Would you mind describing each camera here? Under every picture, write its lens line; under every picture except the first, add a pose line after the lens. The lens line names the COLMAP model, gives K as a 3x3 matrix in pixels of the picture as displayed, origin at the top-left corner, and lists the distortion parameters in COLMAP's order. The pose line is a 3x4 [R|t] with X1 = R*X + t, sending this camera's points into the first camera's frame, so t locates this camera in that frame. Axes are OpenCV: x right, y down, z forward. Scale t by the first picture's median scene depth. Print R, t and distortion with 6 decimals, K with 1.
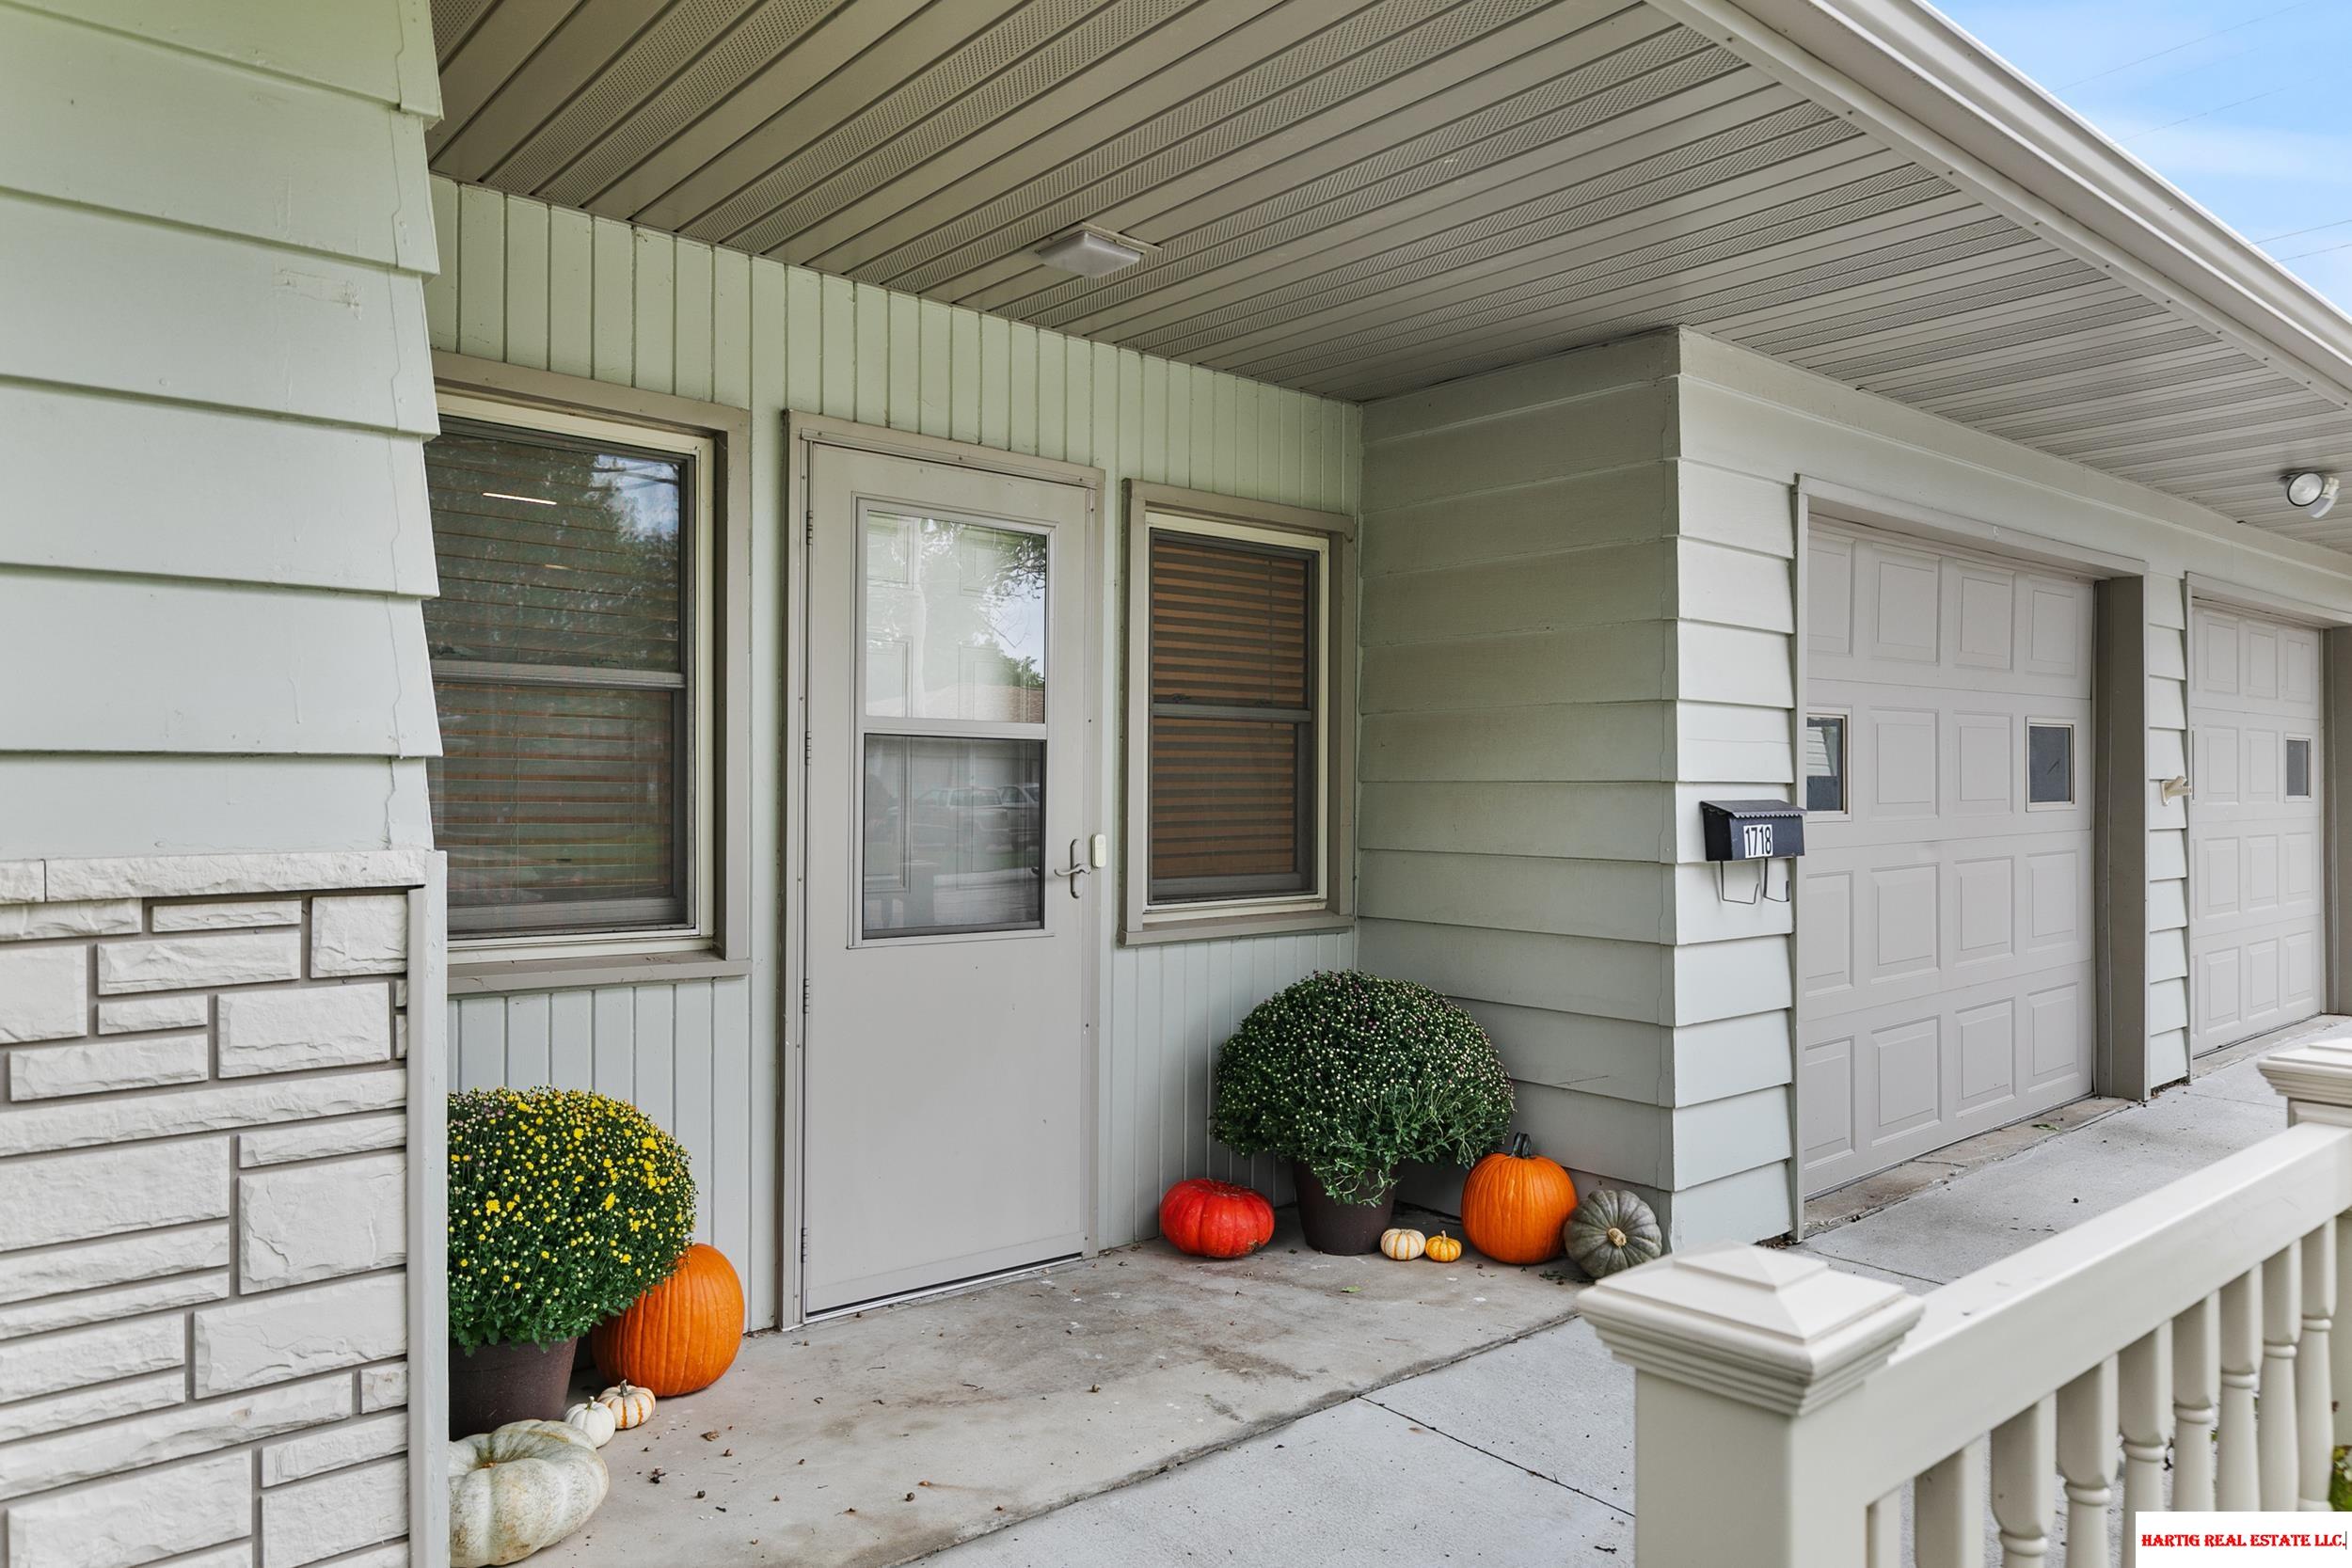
lens RADIAL K [[1564.9, 0, 1176.0], [0, 1564.9, 784.0], [0, 0, 1]] dist [0.000529, 0.000275]
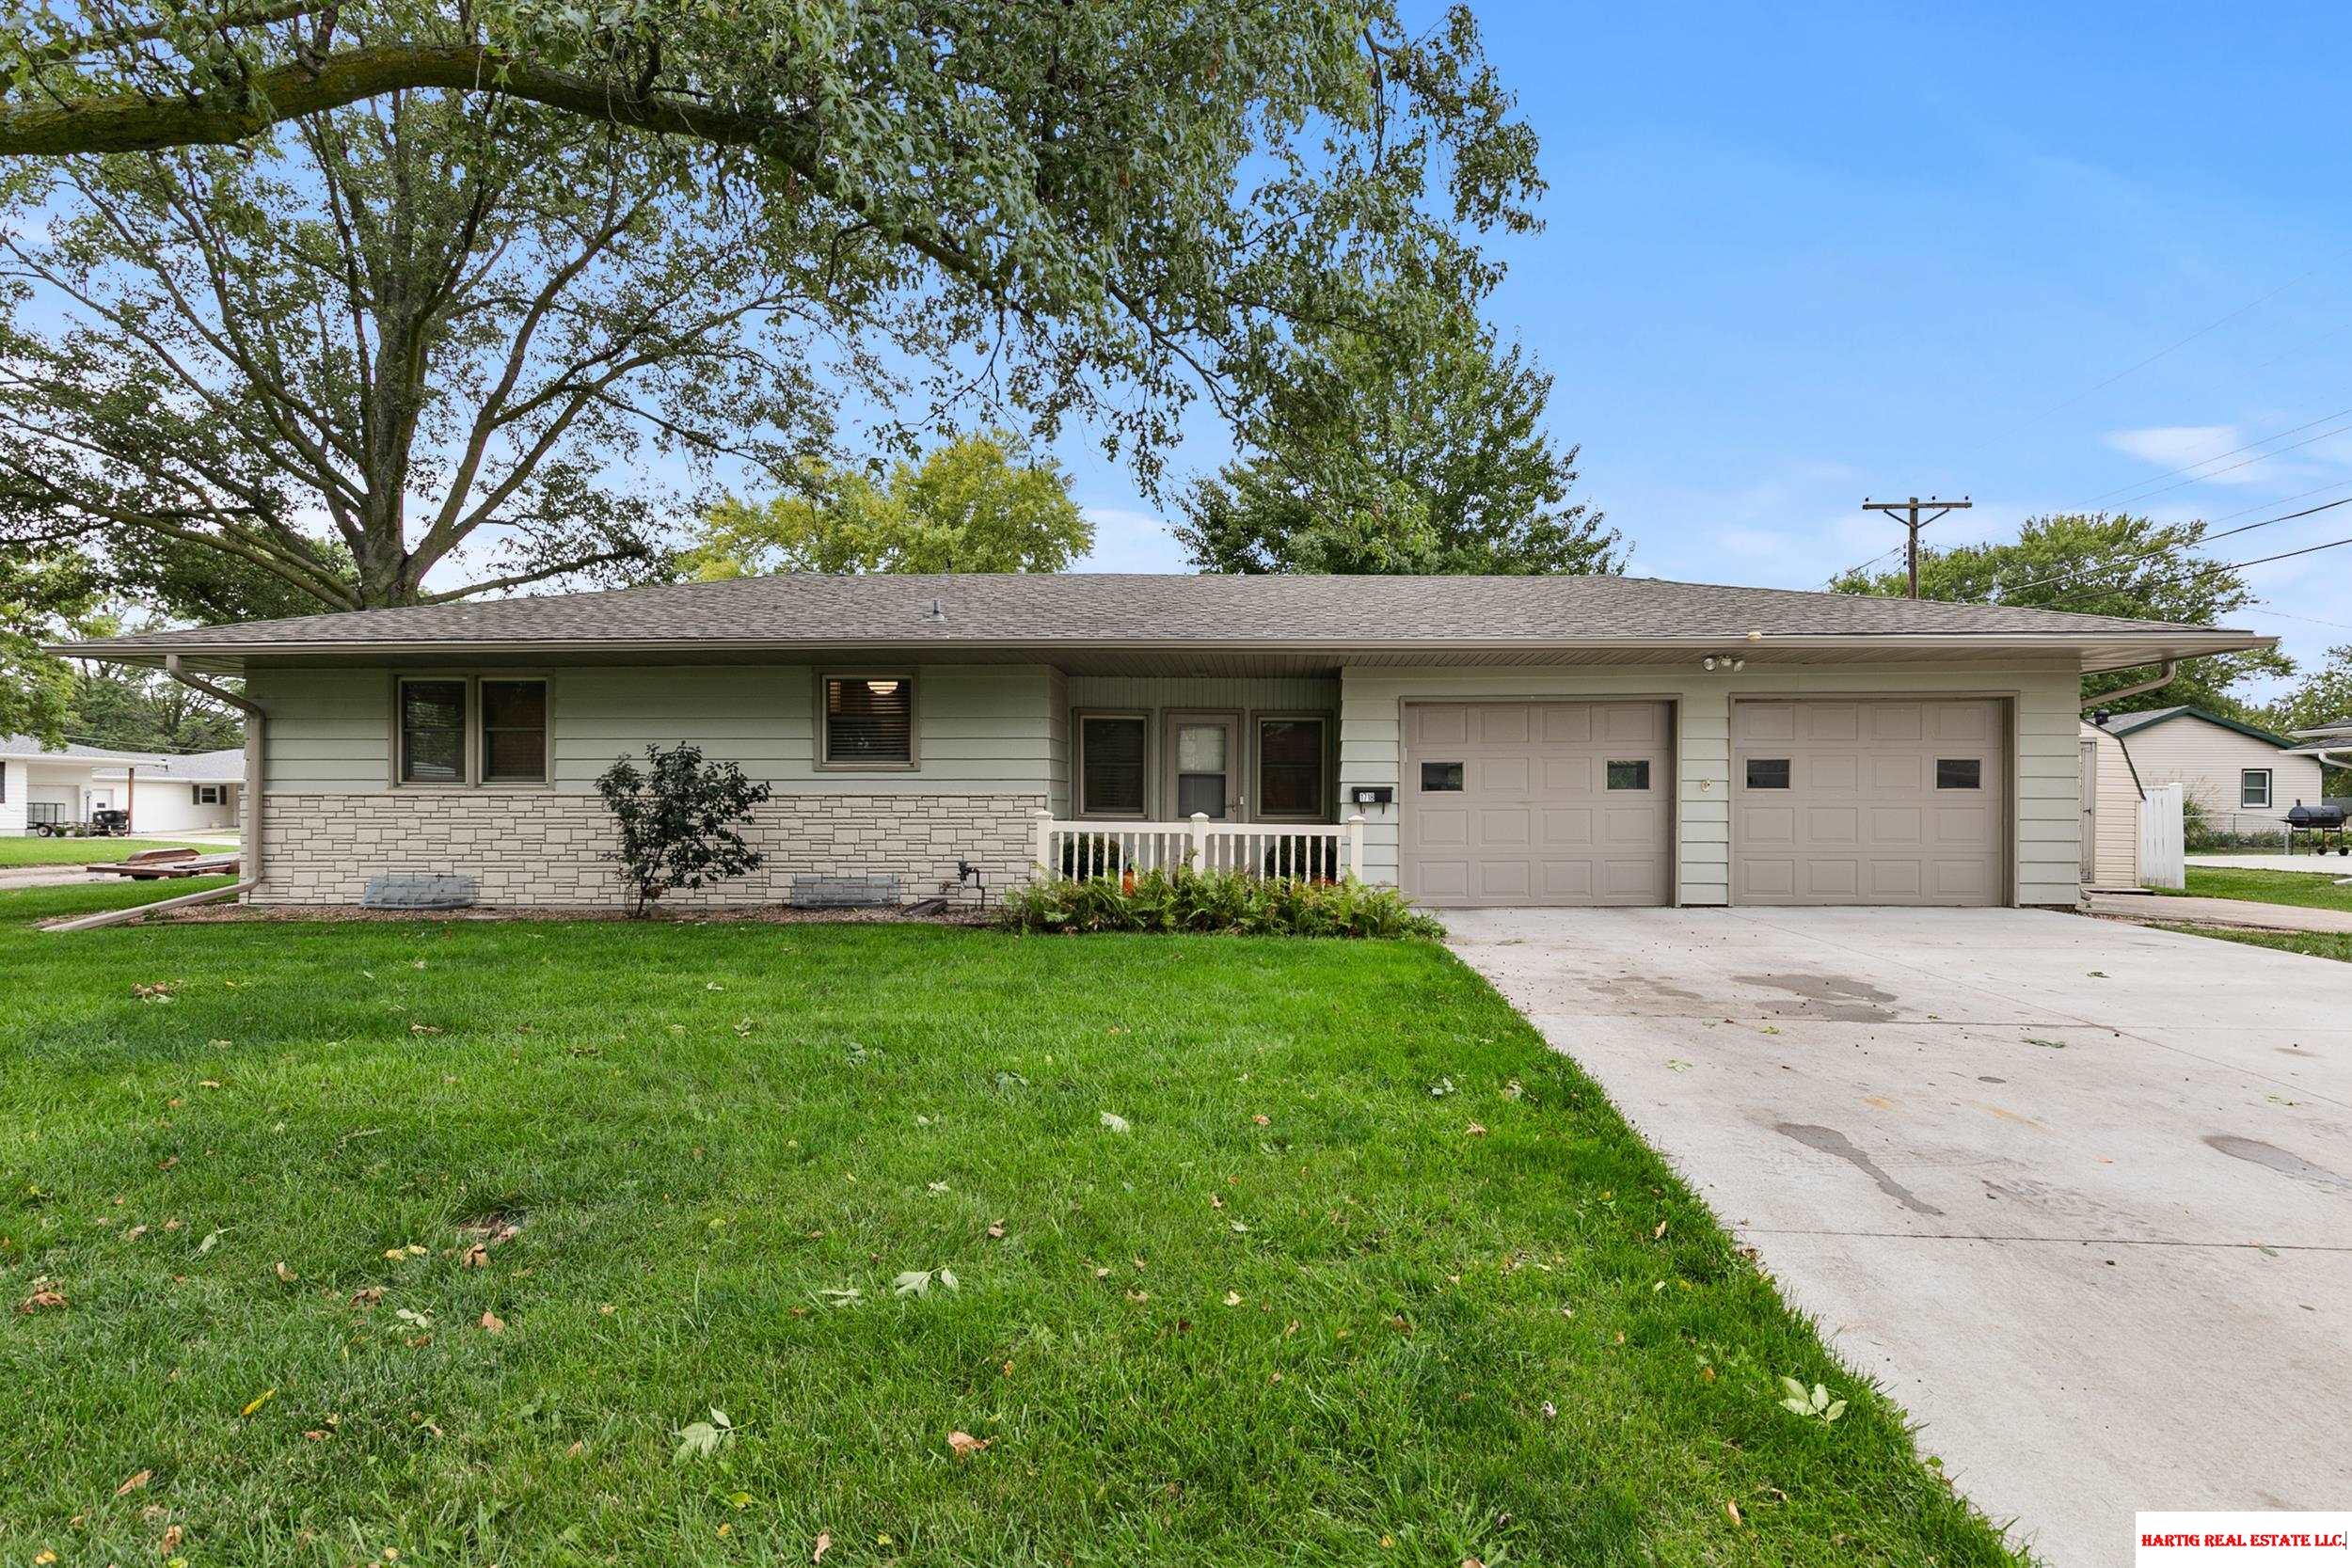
lens RADIAL K [[1104.7, 0, 1176.0], [0, 1104.7, 784.0], [0, 0, 1]] dist [0.000010, 0.000028]
pose [[0.716128, -0.002939, -0.697962, 1.938980], [0.000616, 0.999993, -0.003579, 0.009619], [0.697968, 0.002133, 0.716125, -1.279471]]
